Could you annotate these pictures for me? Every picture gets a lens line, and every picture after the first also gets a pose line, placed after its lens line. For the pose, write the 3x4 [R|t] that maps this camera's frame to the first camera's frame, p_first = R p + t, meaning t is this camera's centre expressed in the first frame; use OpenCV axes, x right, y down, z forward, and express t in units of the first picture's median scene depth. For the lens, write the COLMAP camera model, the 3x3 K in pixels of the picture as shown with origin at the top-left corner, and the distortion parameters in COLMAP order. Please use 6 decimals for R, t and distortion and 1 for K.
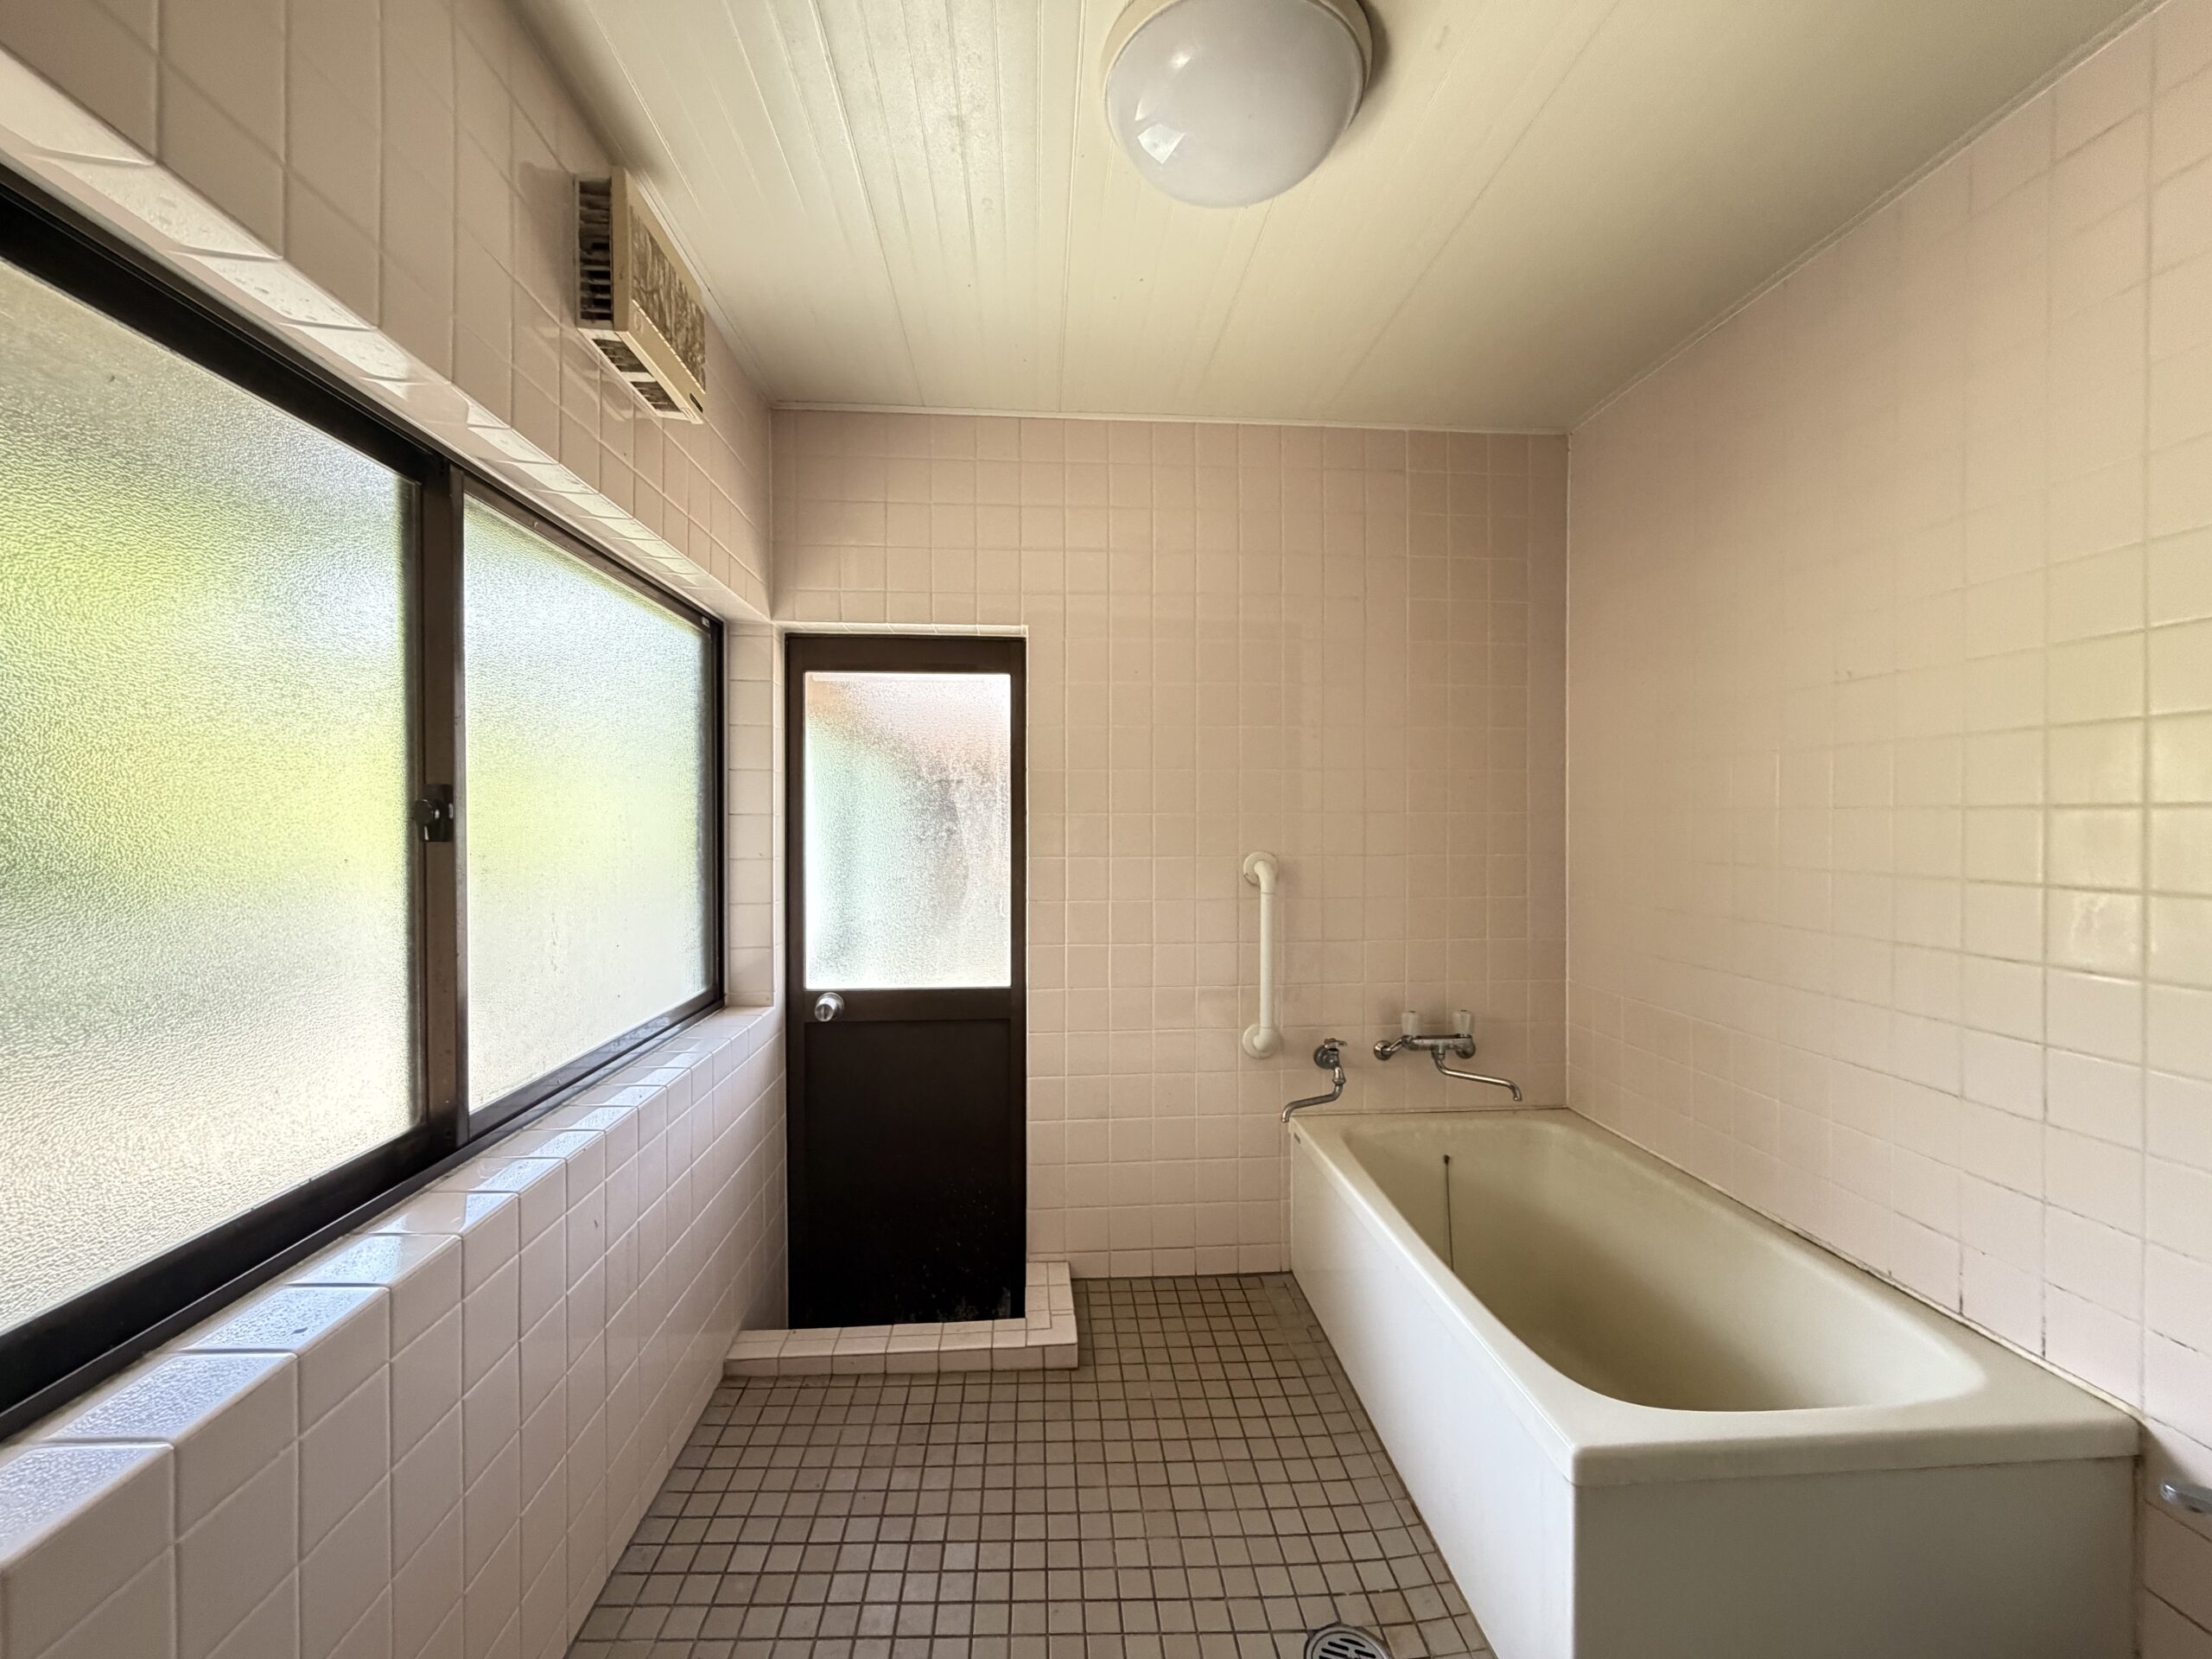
lens RADIAL K [[881.8, 0, 1100.4], [0, 881.8, 825.6], [0, 0, 1]] dist [0.002180, -0.000492]
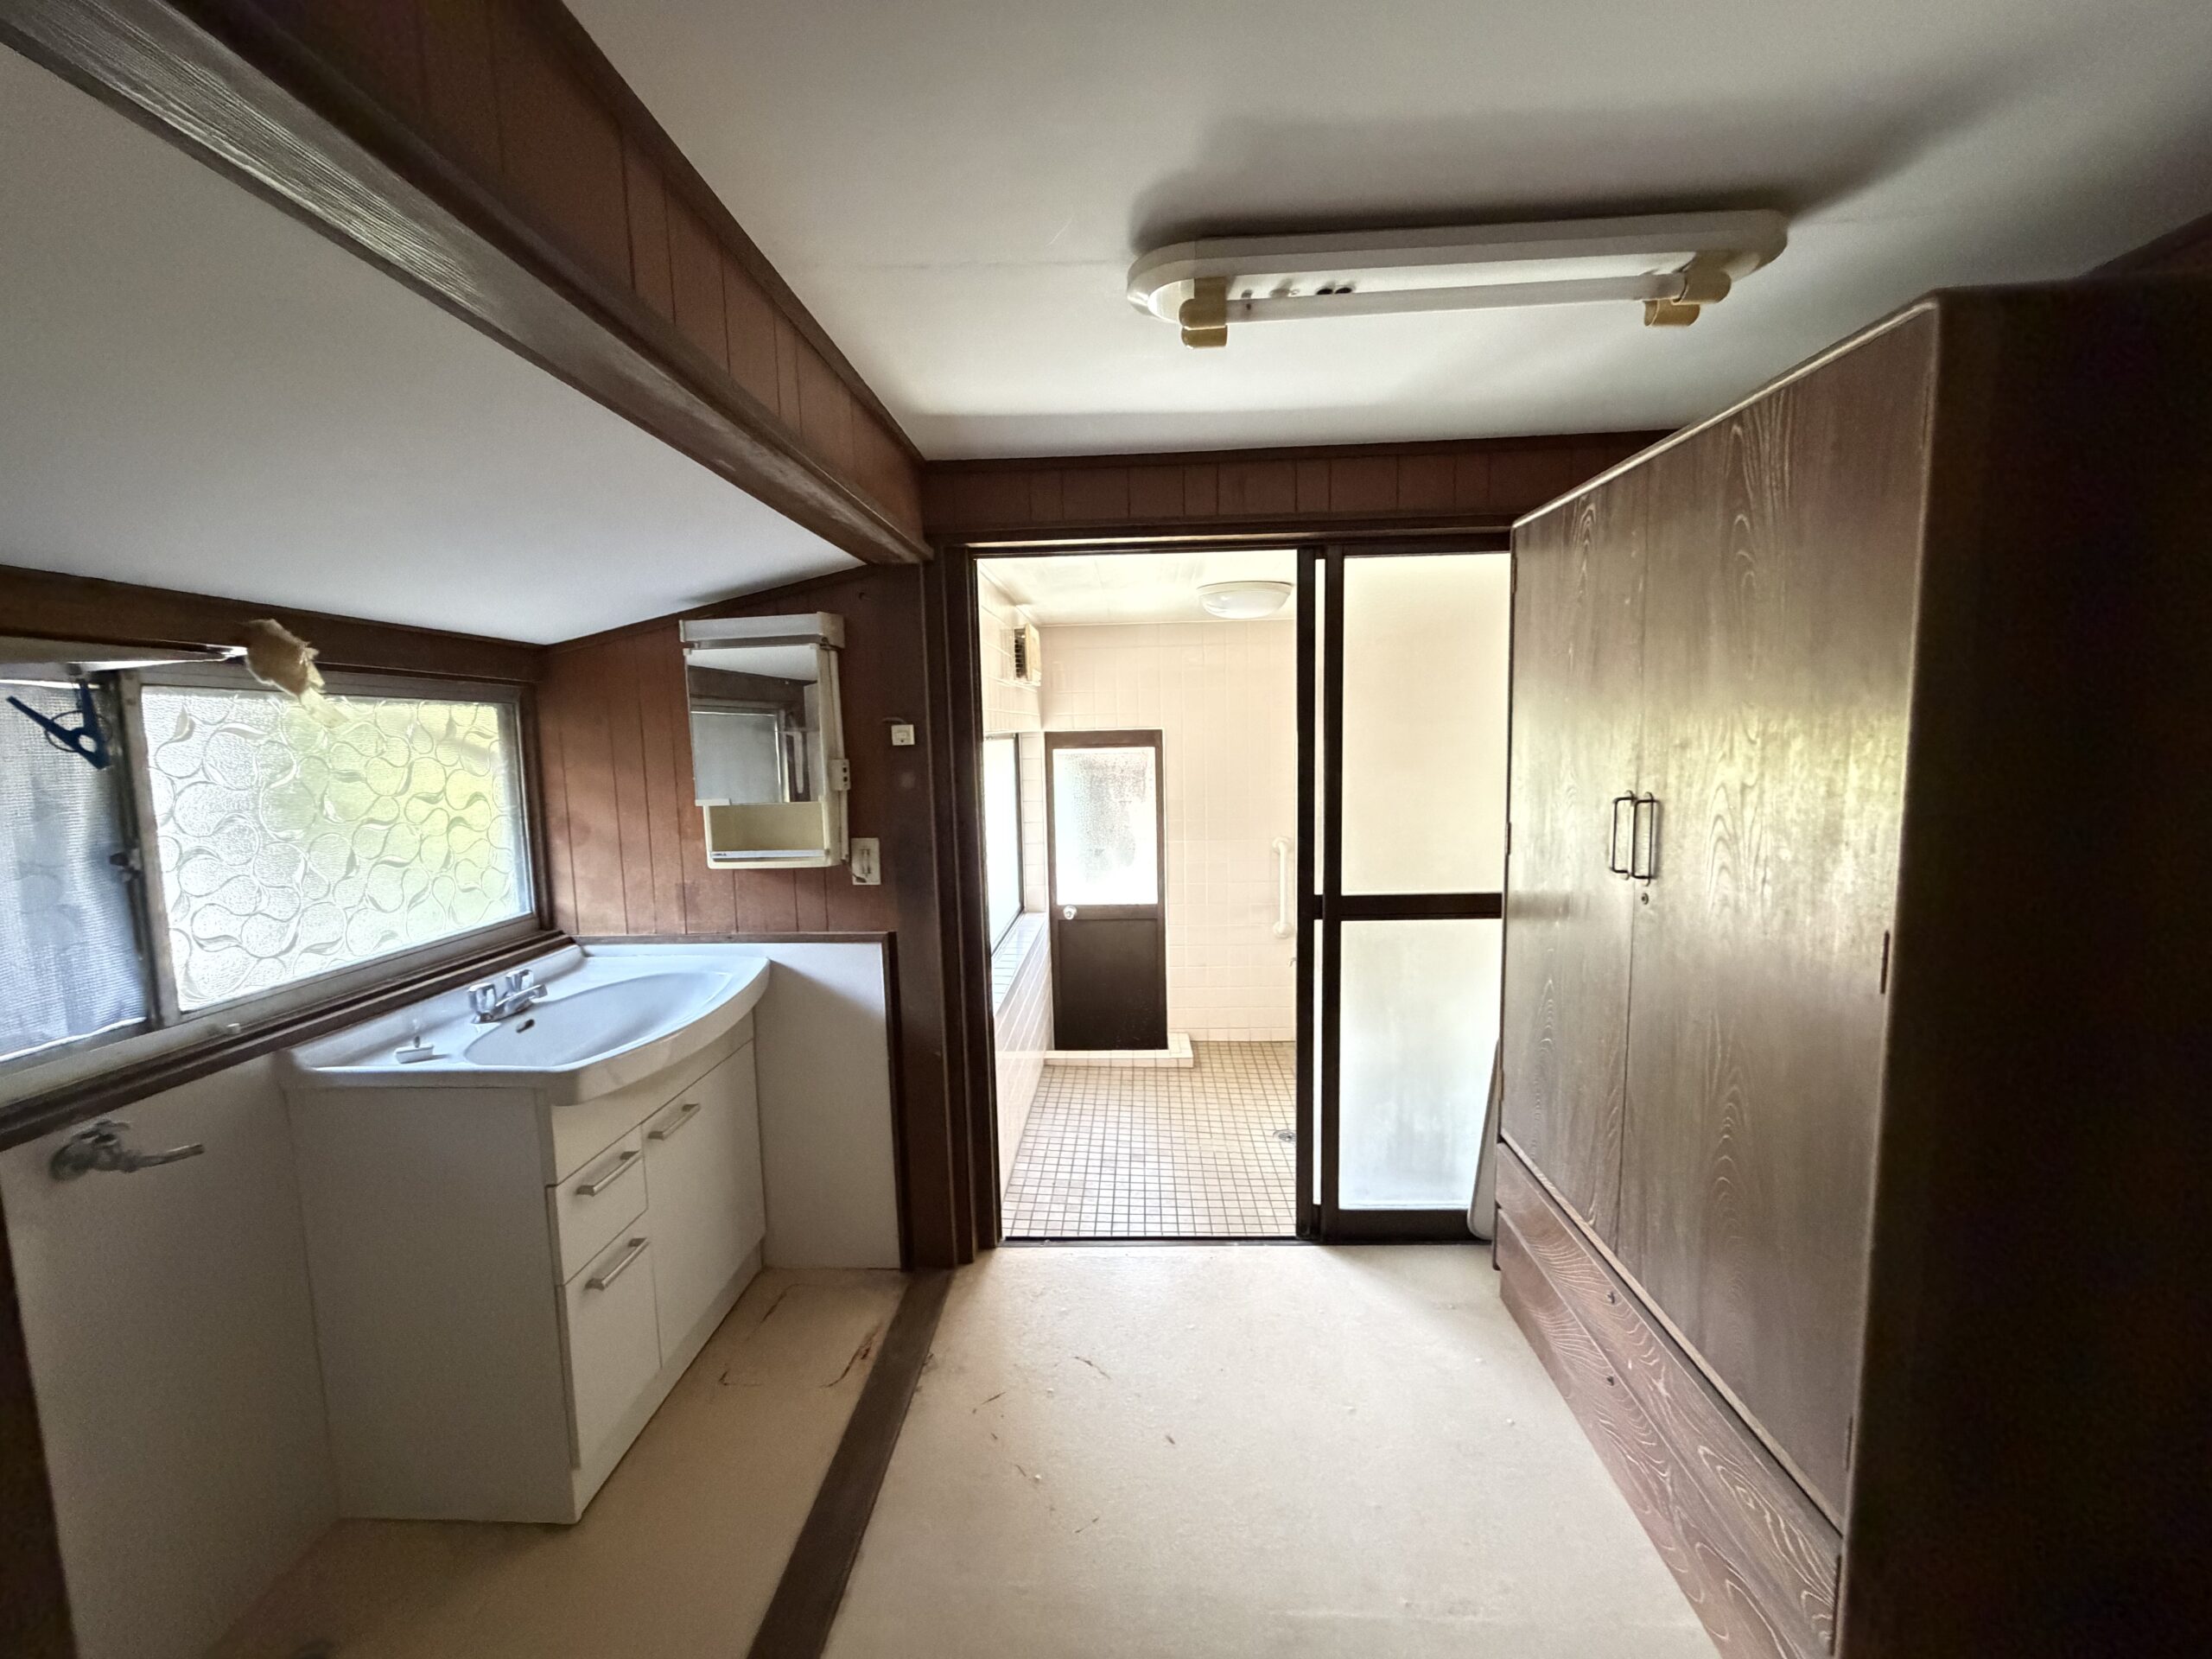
lens RADIAL K [[881.8, 0, 1100.4], [0, 881.8, 825.6], [0, 0, 1]] dist [0.002180, -0.000492]
pose [[0.992123, -0.010709, -0.124812, 0.025948], [0.023268, 0.994755, 0.099608, -0.226431], [0.123091, -0.101727, 0.987168, -1.134537]]
